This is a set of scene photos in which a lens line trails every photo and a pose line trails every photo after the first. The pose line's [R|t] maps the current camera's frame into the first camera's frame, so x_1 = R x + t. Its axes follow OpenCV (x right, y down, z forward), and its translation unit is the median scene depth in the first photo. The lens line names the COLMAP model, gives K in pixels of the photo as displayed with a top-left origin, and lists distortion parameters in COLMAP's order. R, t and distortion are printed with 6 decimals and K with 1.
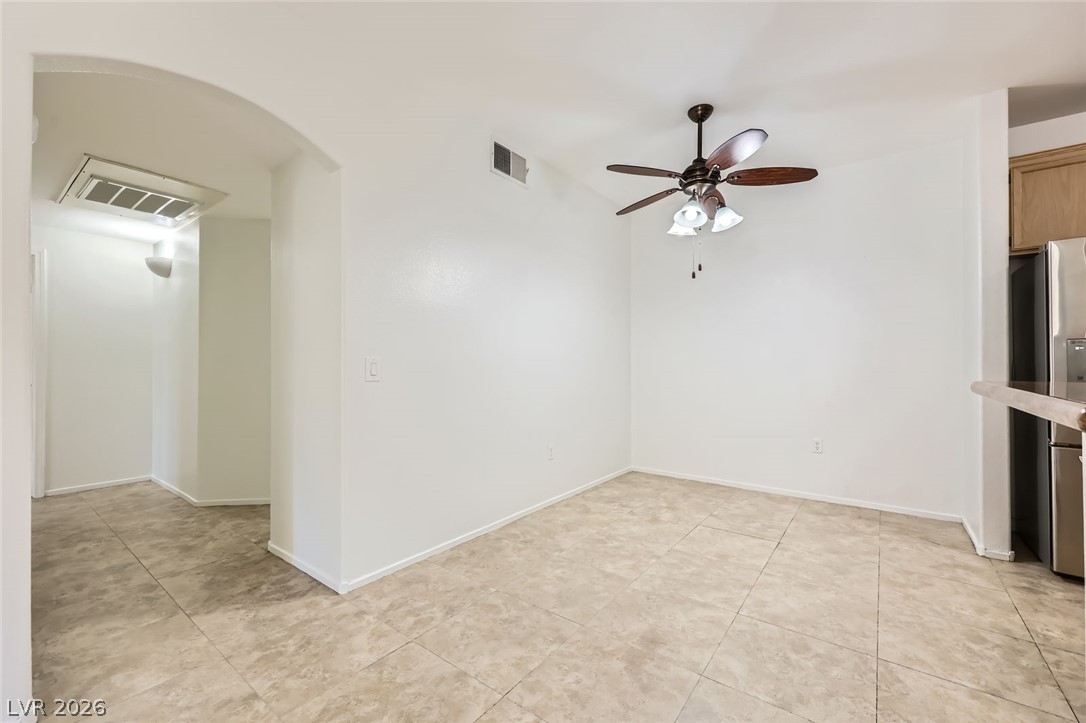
lens RADIAL K [[446.6, 0, 541.5], [0, 446.6, 367.3], [0, 0, 1]] dist [-0.000442, -0.000108]
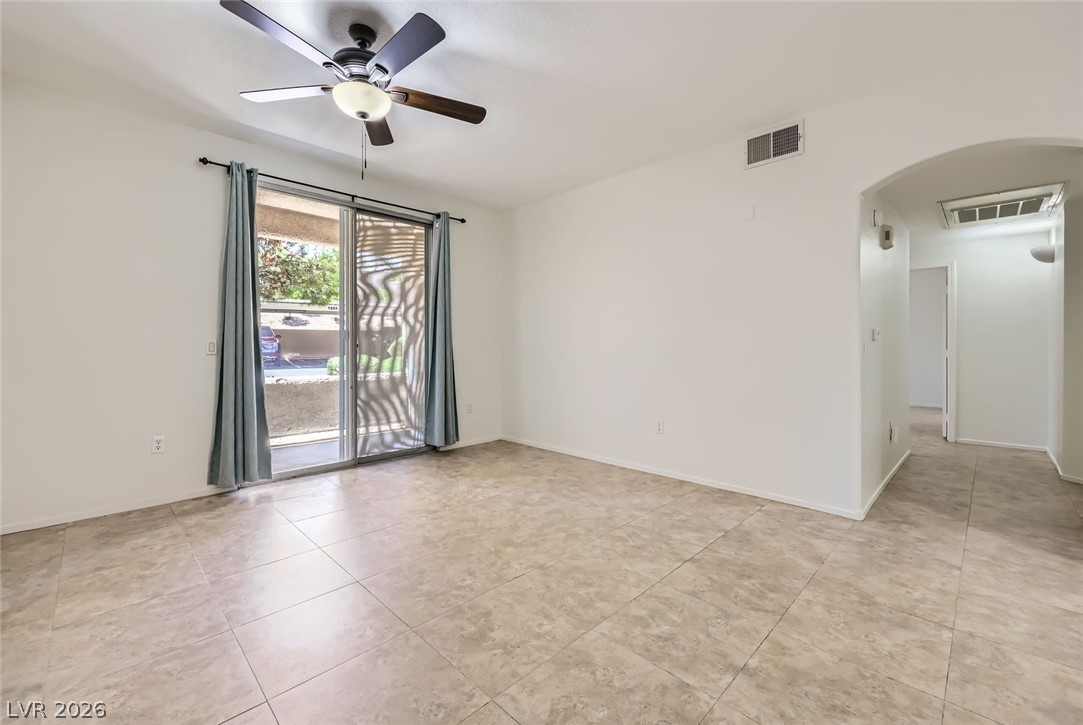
lens RADIAL K [[451.7, 0, 540.0], [0, 451.7, 348.9], [0, 0, 1]] dist [-0.000824, -0.000044]
pose [[-0.148907, -0.004530, -0.988841, 0.594836], [0.003616, 0.999980, -0.005126, -0.001485], [0.988845, -0.004339, -0.148888, -0.093255]]
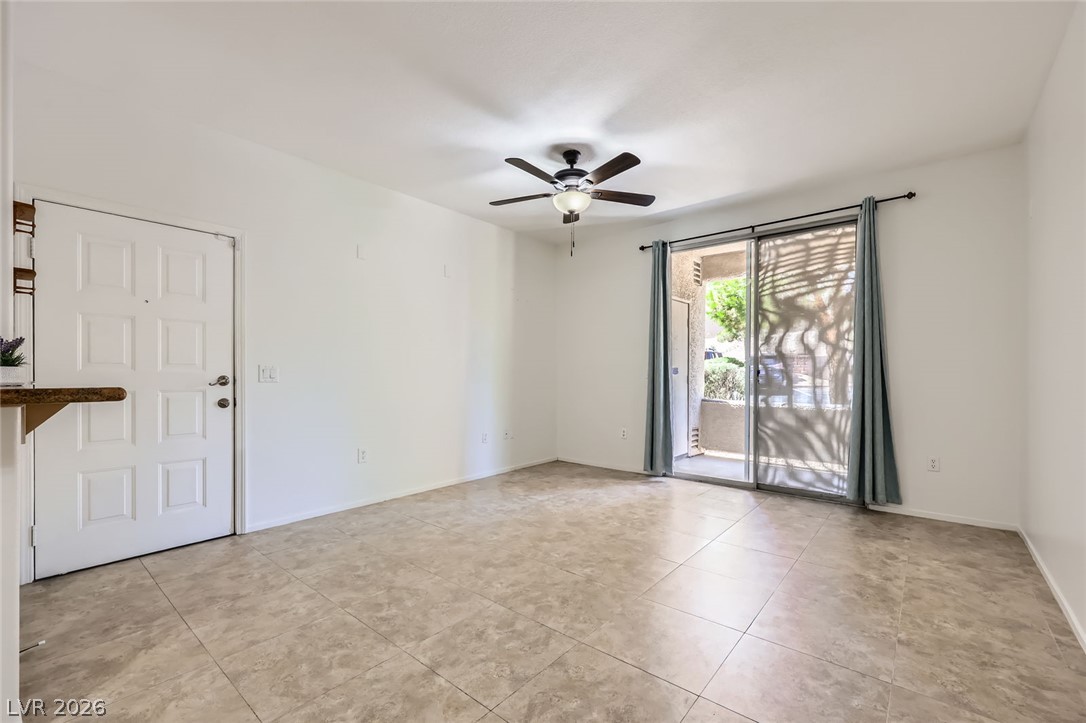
lens RADIAL K [[456.4, 0, 543.2], [0, 456.4, 375.8], [0, 0, 1]] dist [-0.003803, -0.000272]
pose [[-0.997954, -0.012323, 0.062740, -0.207022], [-0.012203, 0.999923, 0.002299, -0.004826], [-0.062764, 0.001529, -0.998027, 0.696217]]
